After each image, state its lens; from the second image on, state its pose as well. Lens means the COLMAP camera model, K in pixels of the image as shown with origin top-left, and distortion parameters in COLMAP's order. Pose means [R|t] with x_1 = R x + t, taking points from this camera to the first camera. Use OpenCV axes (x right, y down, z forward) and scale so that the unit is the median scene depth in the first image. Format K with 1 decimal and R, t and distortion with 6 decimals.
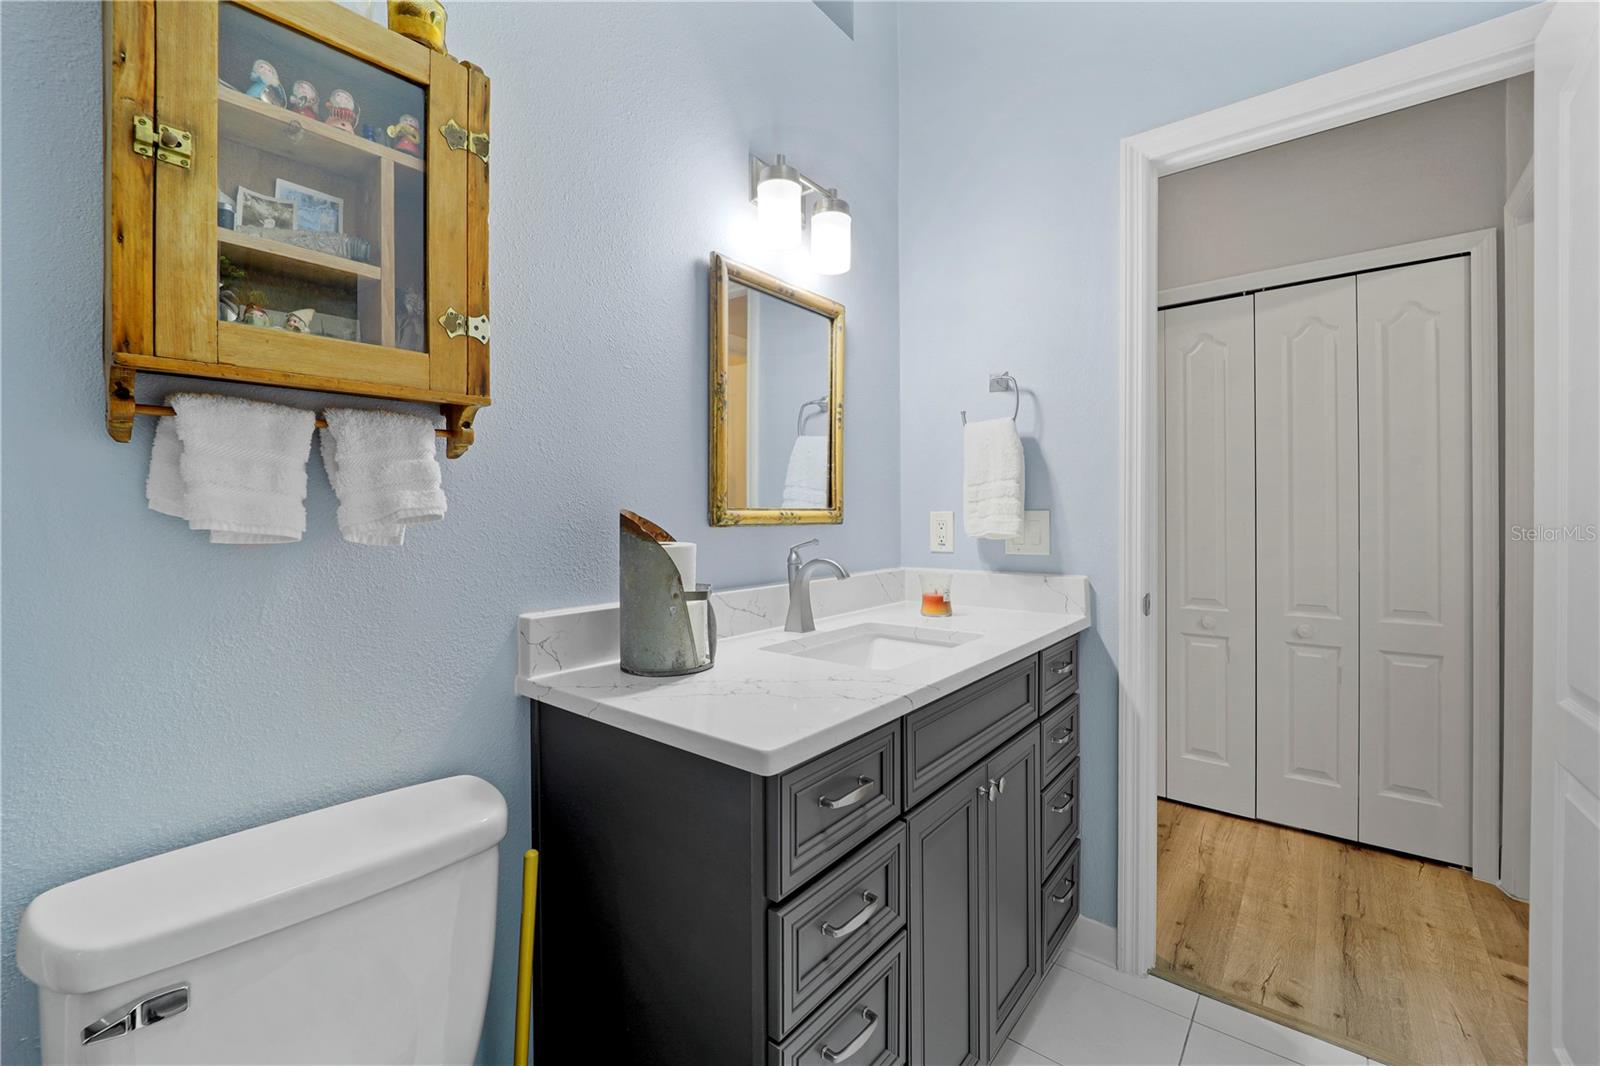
lens RADIAL K [[664.1, 0, 802.0], [0, 664.1, 524.6], [0, 0, 1]] dist [-0.004820, -0.000551]
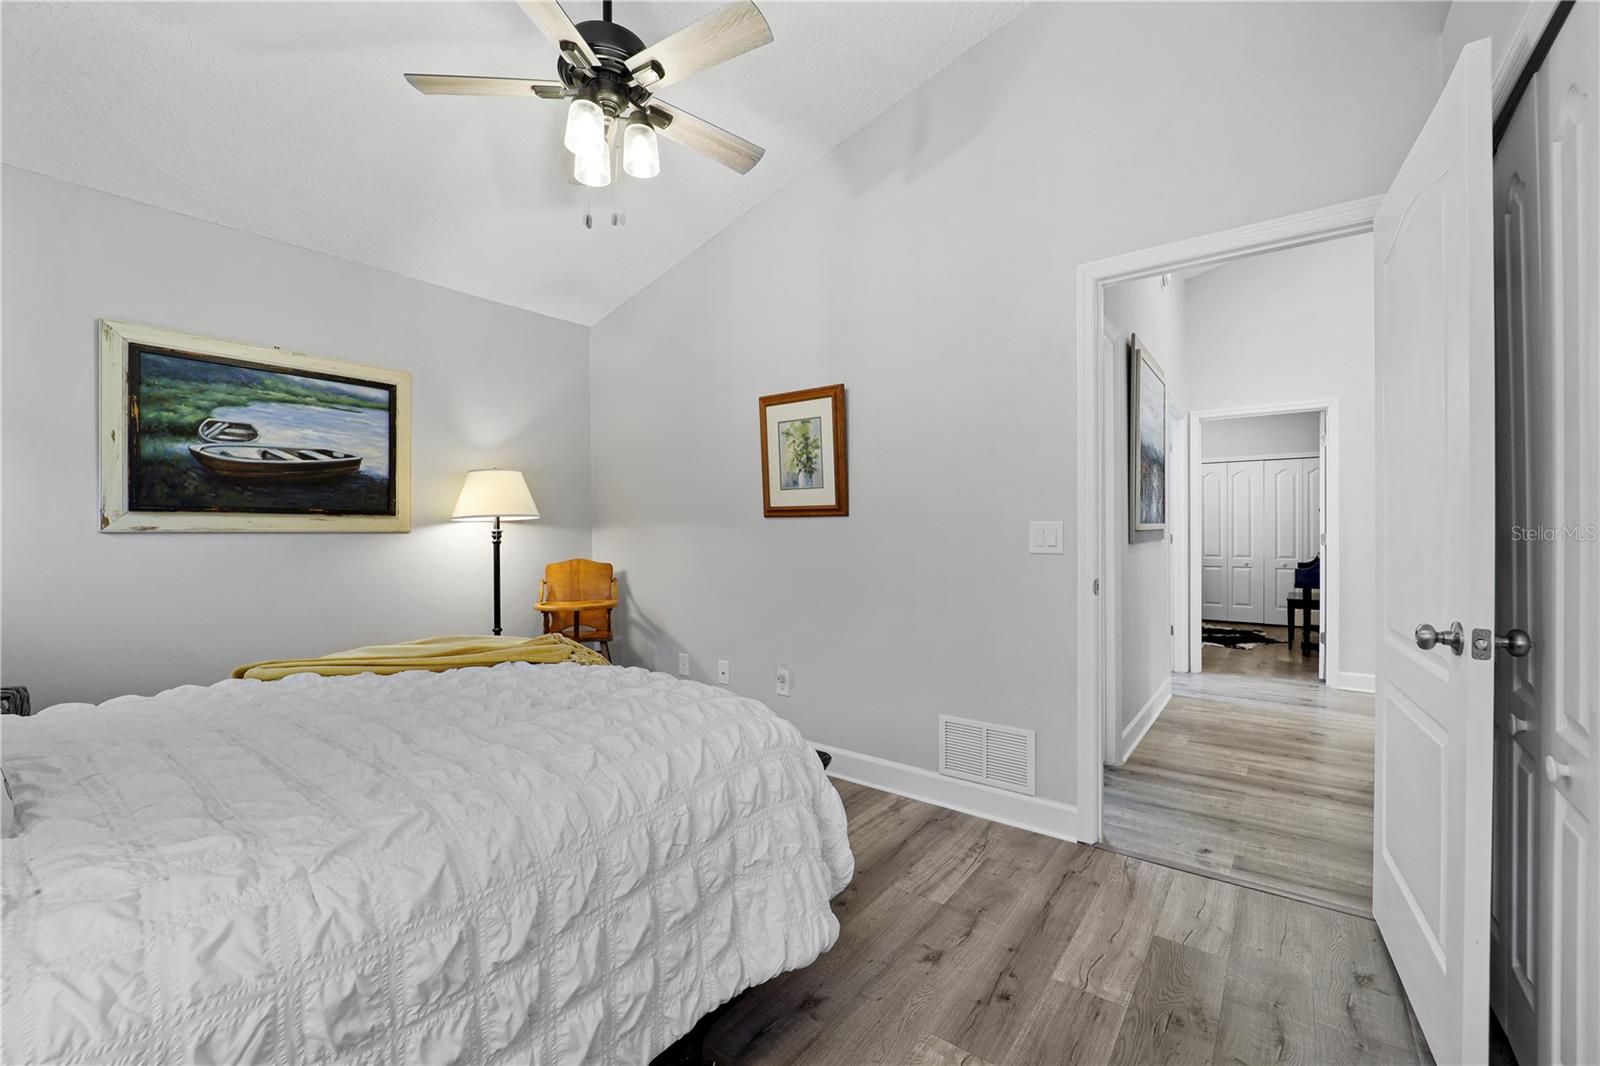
lens RADIAL K [[664.1, 0, 801.3], [0, 664.1, 533.8], [0, 0, 1]] dist [-0.004820, -0.000551]
pose [[0.035237, 0.003100, -0.999374, 2.557893], [0.000310, 0.999995, 0.003113, 0.001173], [0.999379, -0.000420, 0.035236, 0.082615]]
